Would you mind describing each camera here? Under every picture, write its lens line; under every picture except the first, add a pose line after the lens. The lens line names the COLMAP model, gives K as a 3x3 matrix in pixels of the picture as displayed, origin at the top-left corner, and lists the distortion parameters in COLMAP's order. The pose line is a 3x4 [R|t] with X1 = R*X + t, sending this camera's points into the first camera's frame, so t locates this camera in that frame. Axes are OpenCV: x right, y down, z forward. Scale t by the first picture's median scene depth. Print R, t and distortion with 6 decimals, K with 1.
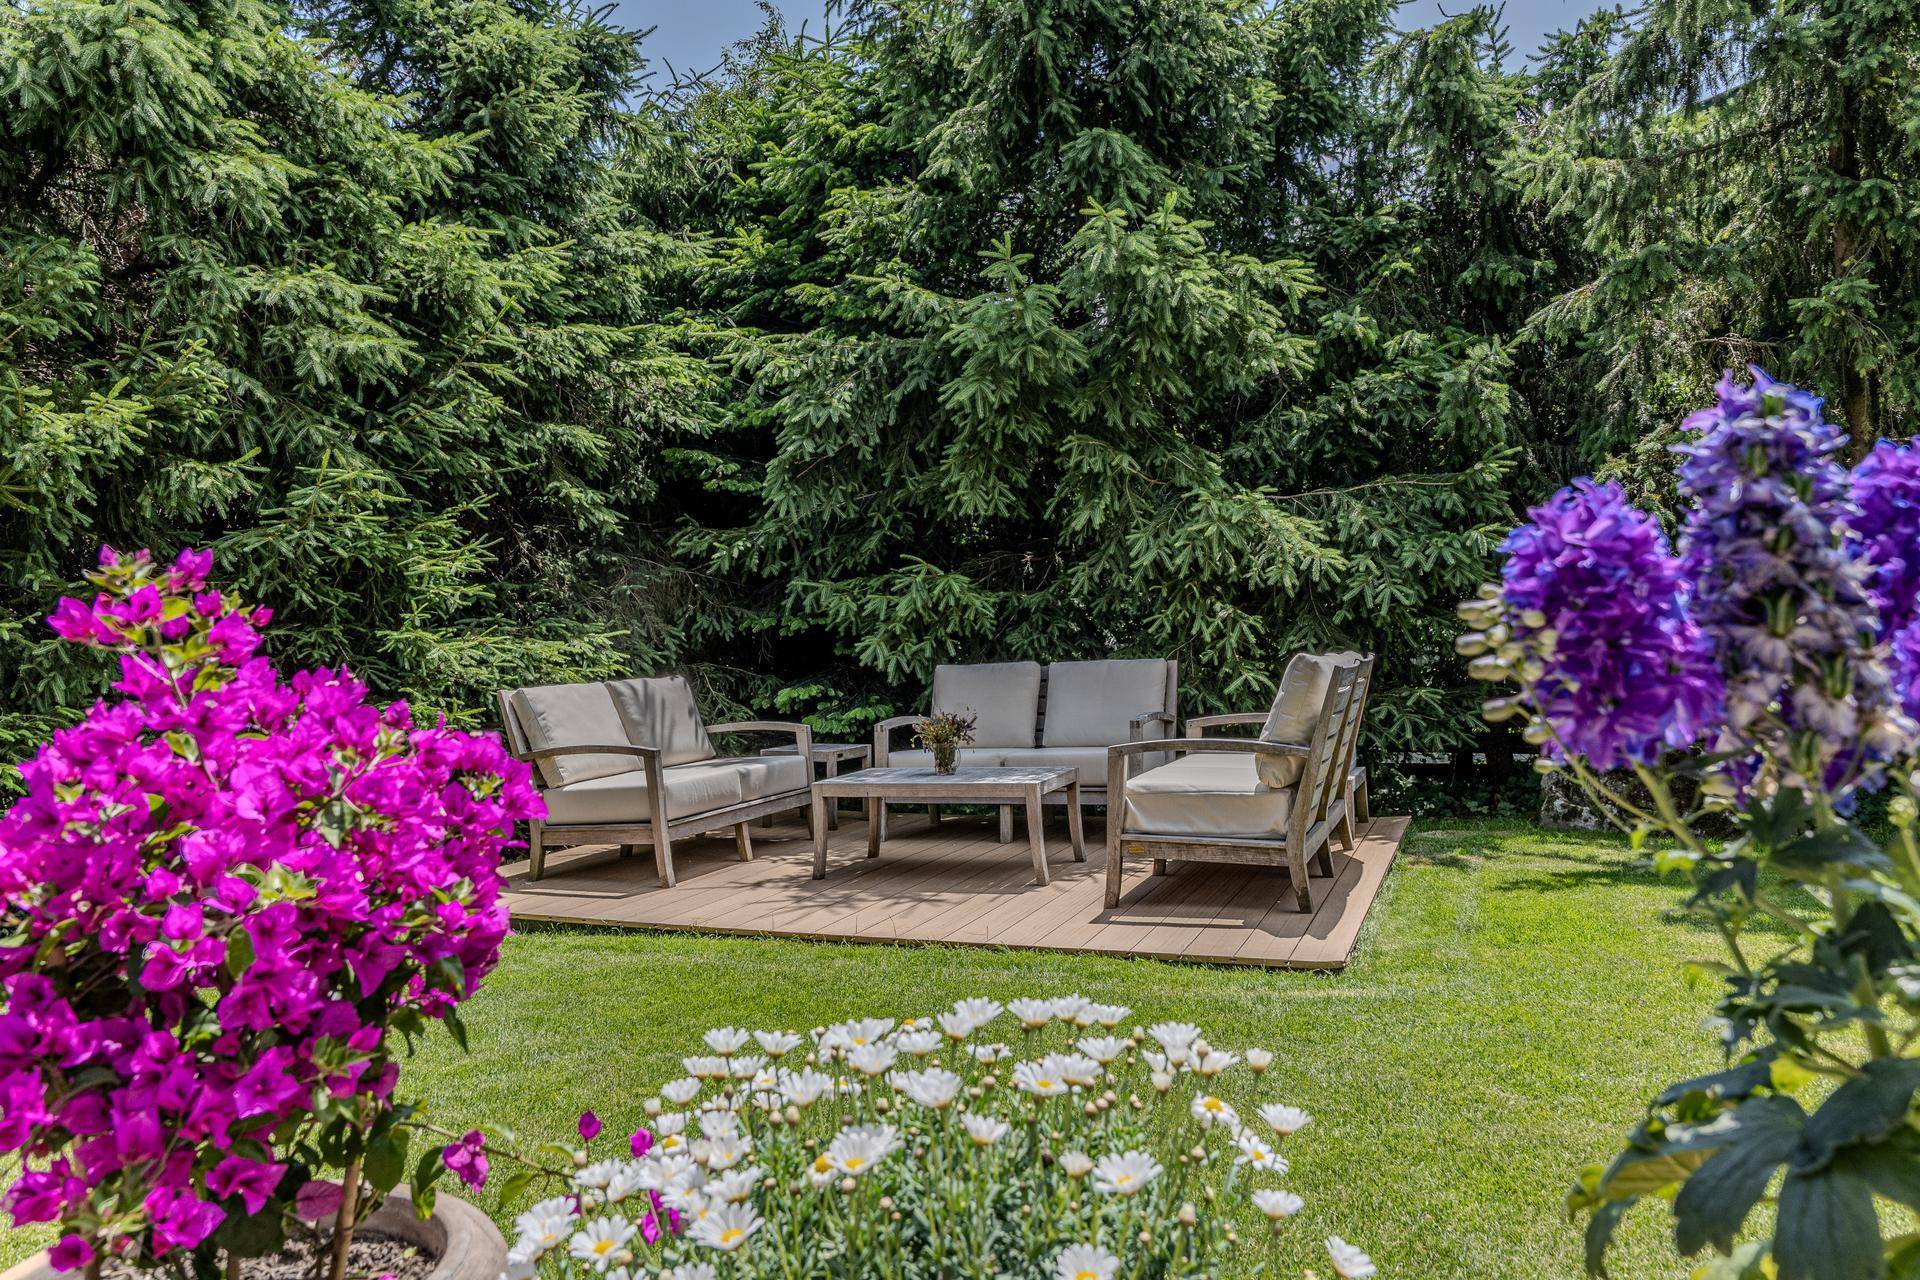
lens RADIAL K [[1427.4, 0, 989.6], [0, 1427.4, 620.8], [0, 0, 1]] dist [-0.006796, -0.004599]
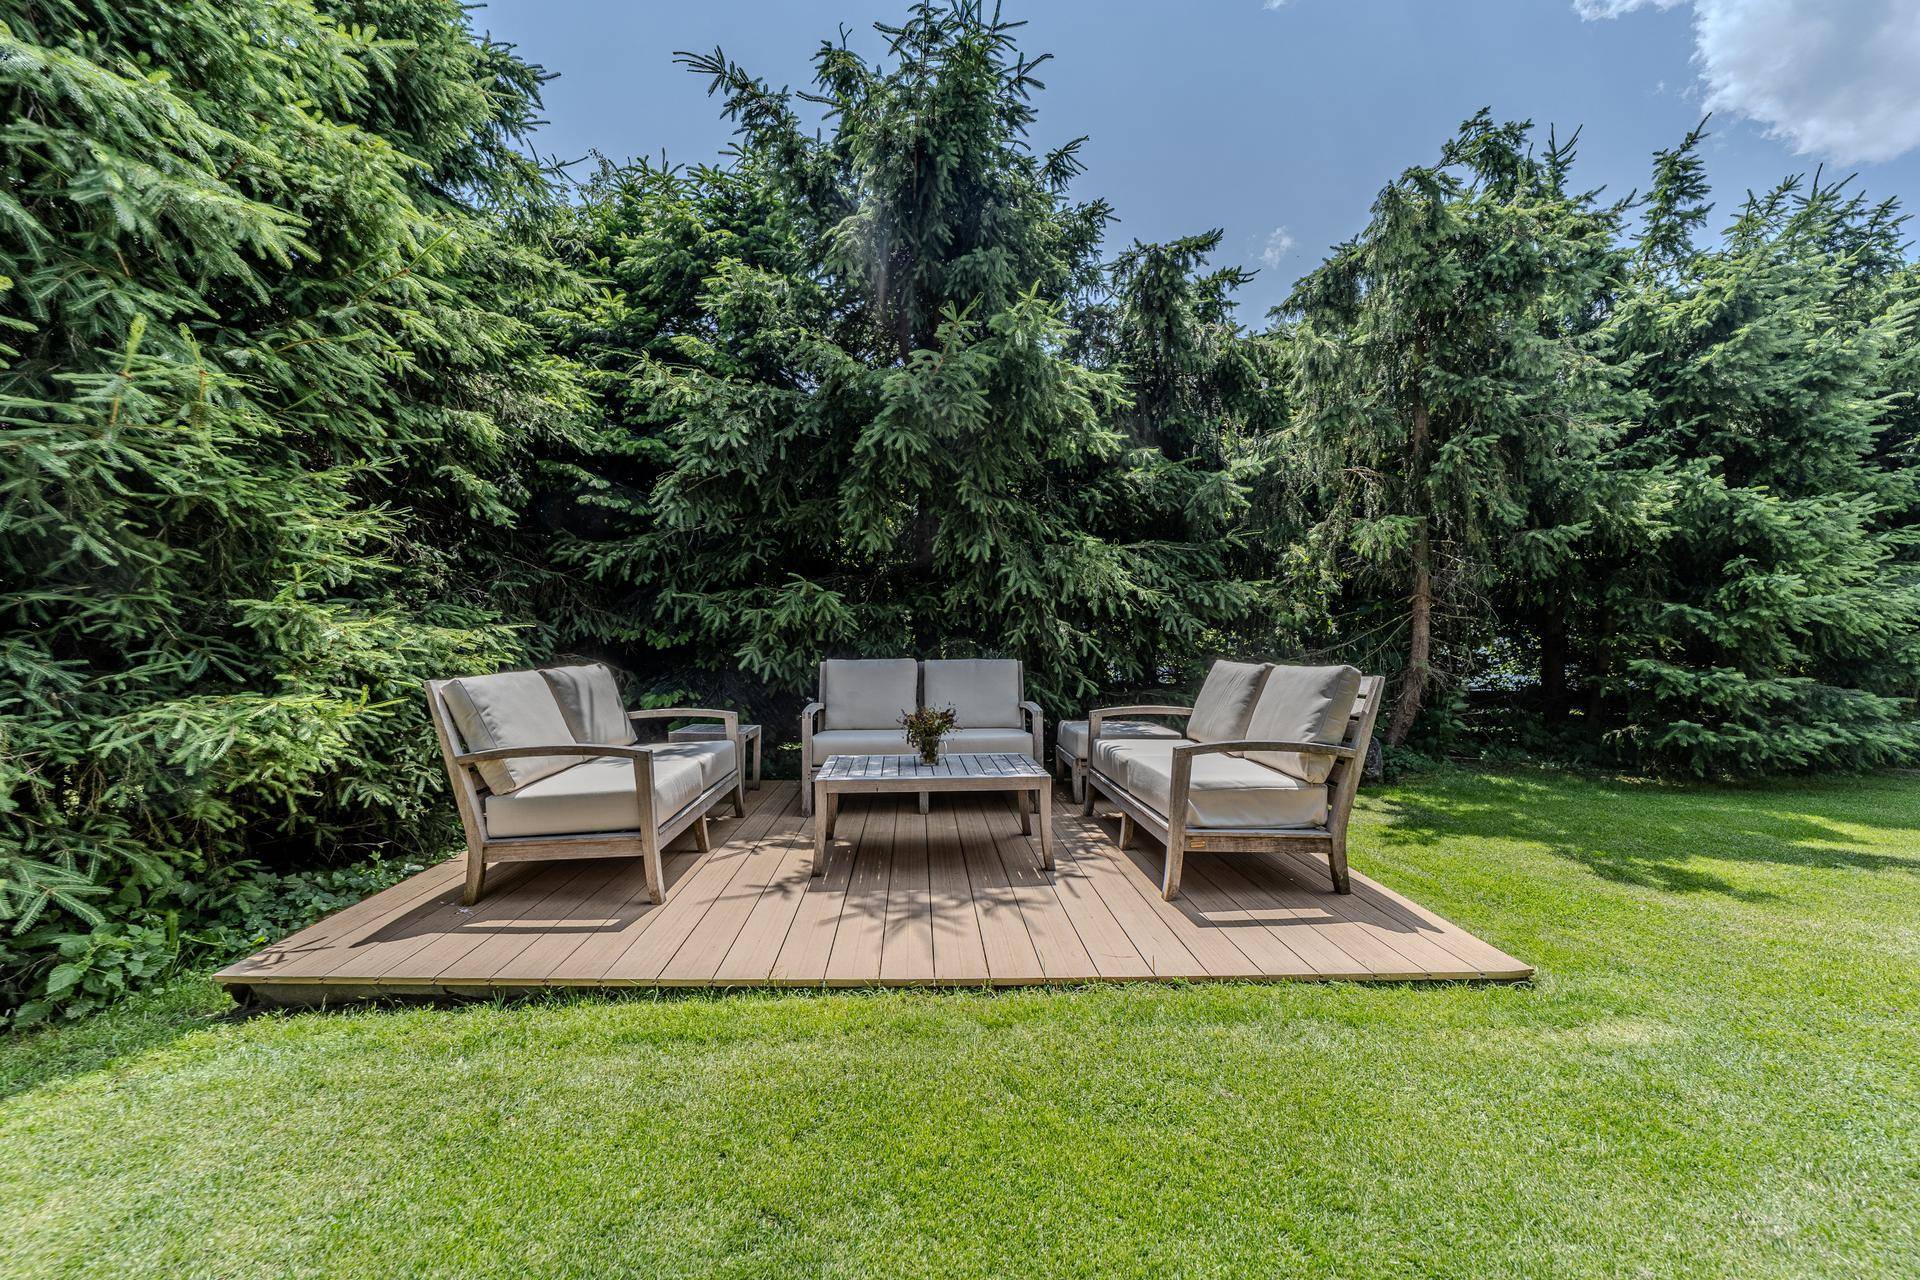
lens RADIAL K [[749.6, 0, 967.2], [0, 749.6, 642.7], [0, 0, 1]] dist [-0.017997, 0.014149]
pose [[0.907350, 0.034361, 0.418970, -0.231366], [-0.037814, 0.999285, -0.000061, 0.014475], [-0.418672, -0.015788, 0.908000, 0.456420]]
